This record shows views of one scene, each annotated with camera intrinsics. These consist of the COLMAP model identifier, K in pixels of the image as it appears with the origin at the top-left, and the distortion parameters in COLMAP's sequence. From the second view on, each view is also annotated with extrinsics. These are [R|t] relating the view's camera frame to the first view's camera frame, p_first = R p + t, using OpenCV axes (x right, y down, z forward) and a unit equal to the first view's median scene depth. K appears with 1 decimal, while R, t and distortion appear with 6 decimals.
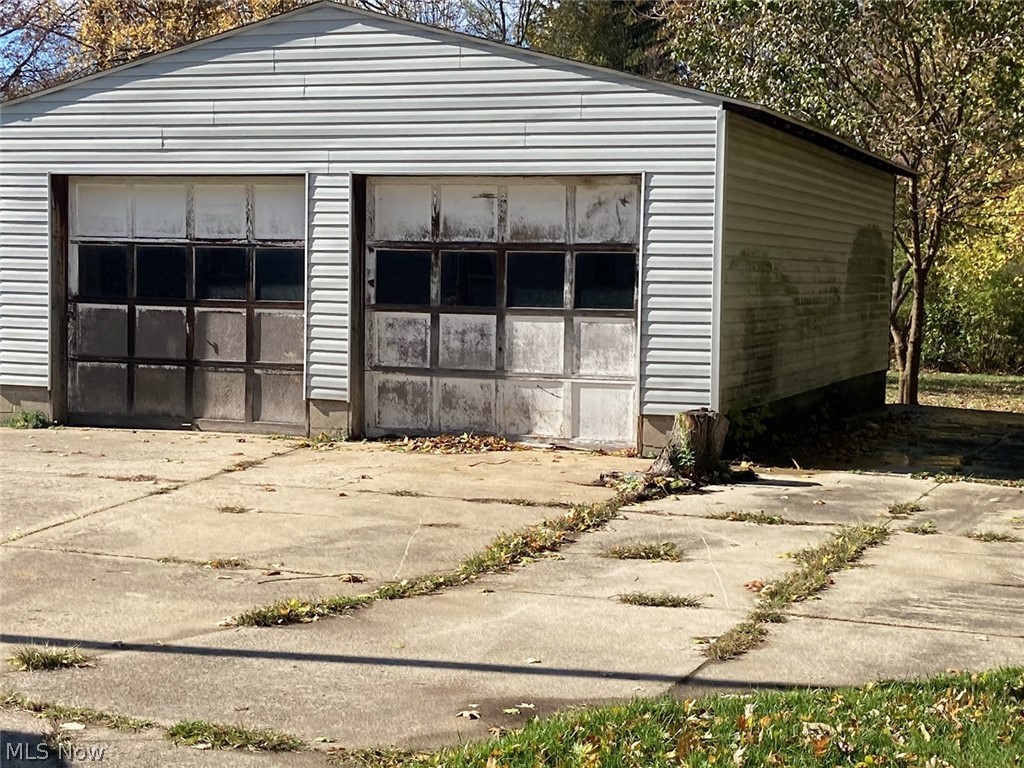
lens RADIAL K [[1791.5, 0, 511.4], [0, 1791.5, 385.7], [0, 0, 1]] dist [0.218947, 0.000000]
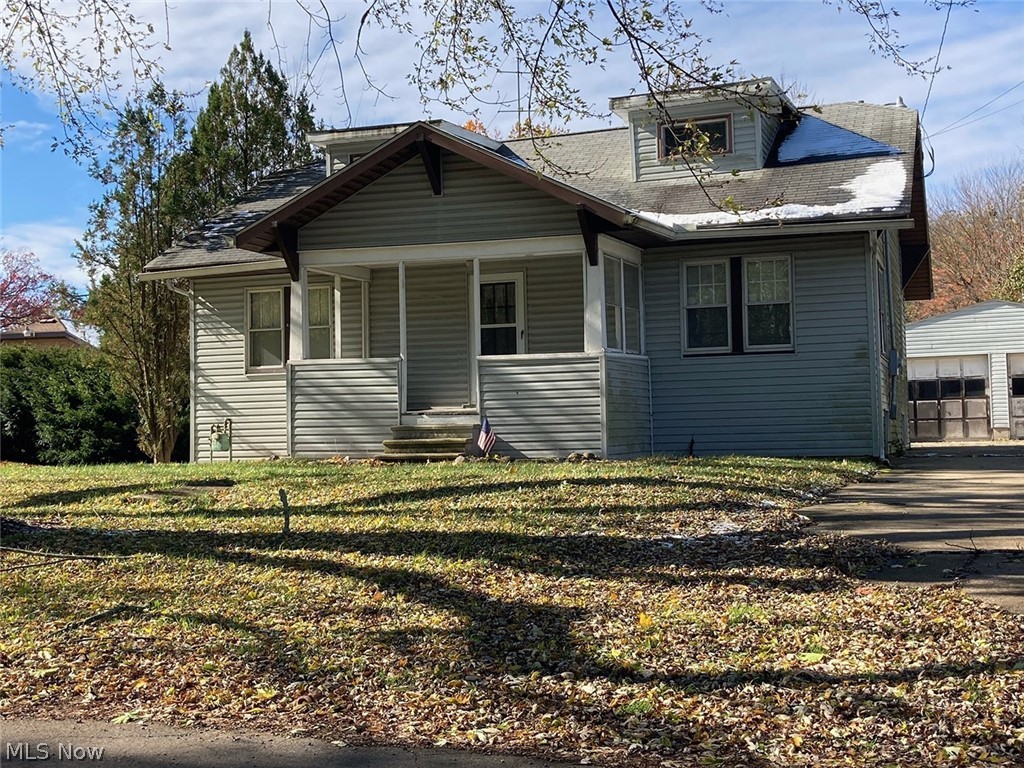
lens RADIAL K [[1312.5, 0, 511.3], [0, 1312.5, 385.5], [0, 0, 1]] dist [0.027058, 0.000000]
pose [[0.998635, -0.041929, 0.031145, -0.997453], [0.044777, 0.994256, -0.097210, 0.116937], [-0.026891, 0.098472, 0.994776, -1.198868]]
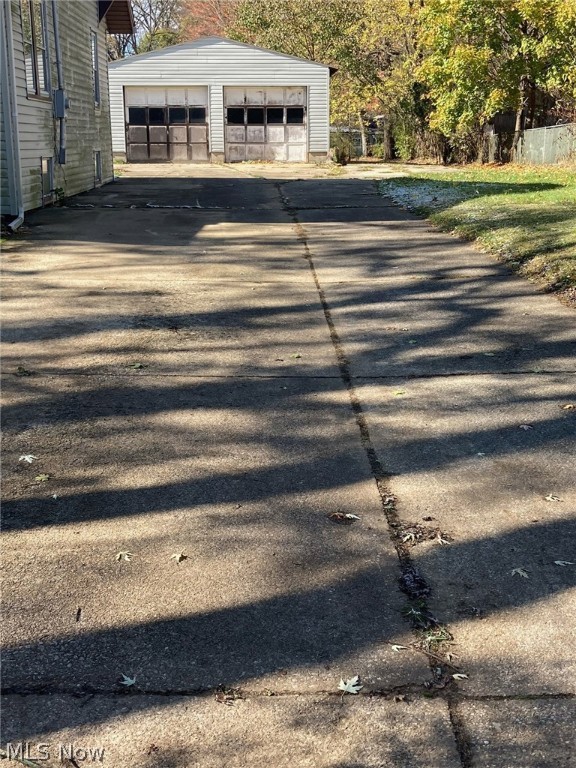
lens RADIAL K [[984.4, 0, 289.6], [0, 984.4, 384.5], [0, 0, 1]] dist [0.027058, 0.000000]
pose [[0.917613, -0.118618, 0.379362, -0.769558], [0.041062, 0.977615, 0.206356, 0.061585], [-0.395348, -0.173778, 0.901943, -0.899828]]
